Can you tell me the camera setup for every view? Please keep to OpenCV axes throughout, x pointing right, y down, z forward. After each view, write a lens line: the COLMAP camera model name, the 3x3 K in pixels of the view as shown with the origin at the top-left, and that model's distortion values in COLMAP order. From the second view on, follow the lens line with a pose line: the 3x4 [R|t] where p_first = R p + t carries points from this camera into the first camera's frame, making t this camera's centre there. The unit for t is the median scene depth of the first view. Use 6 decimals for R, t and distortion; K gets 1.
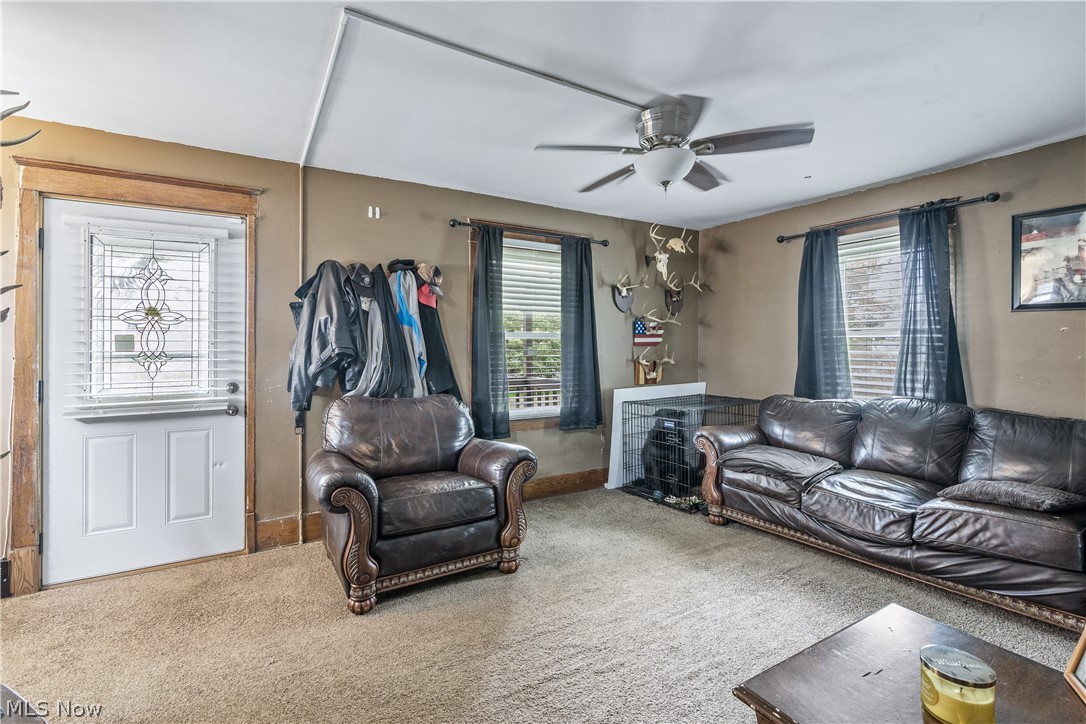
lens RADIAL K [[494.0, 0, 536.6], [0, 494.0, 342.8], [0, 0, 1]] dist [-0.008091, 0.003540]
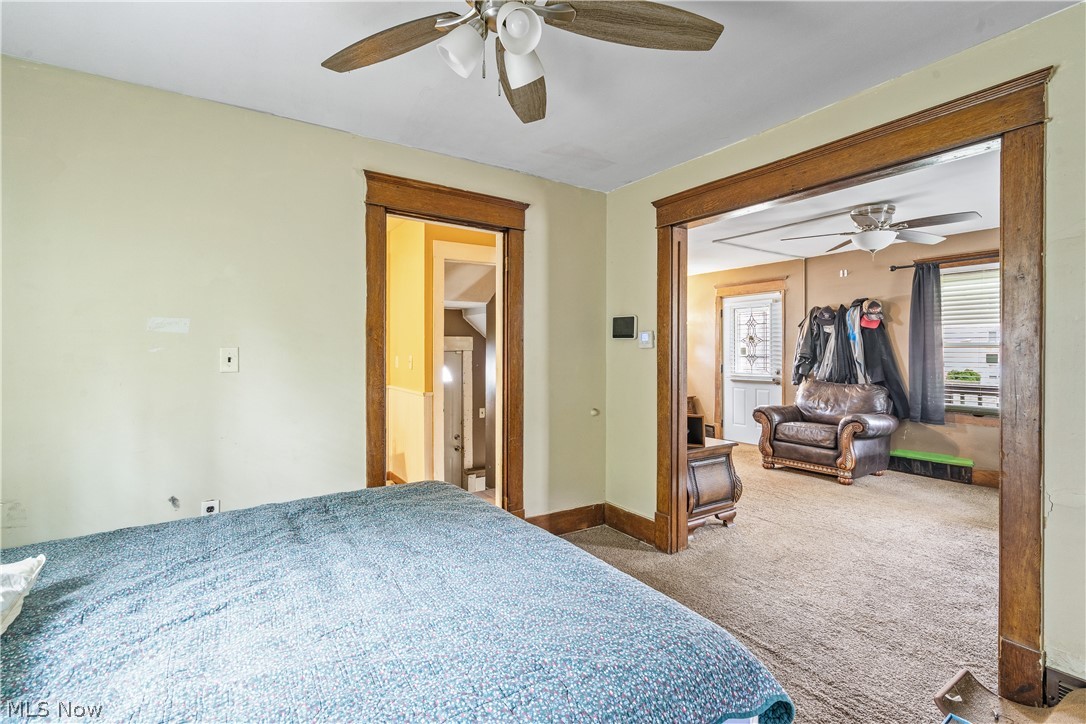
lens RADIAL K [[494.0, 0, 538.5], [0, 494.0, 357.7], [0, 0, 1]] dist [-0.008091, 0.003540]
pose [[0.039919, 0.016420, -0.999068, 1.486778], [0.008958, 0.999819, 0.016790, -0.016029], [0.999163, -0.009620, 0.039765, -0.120970]]
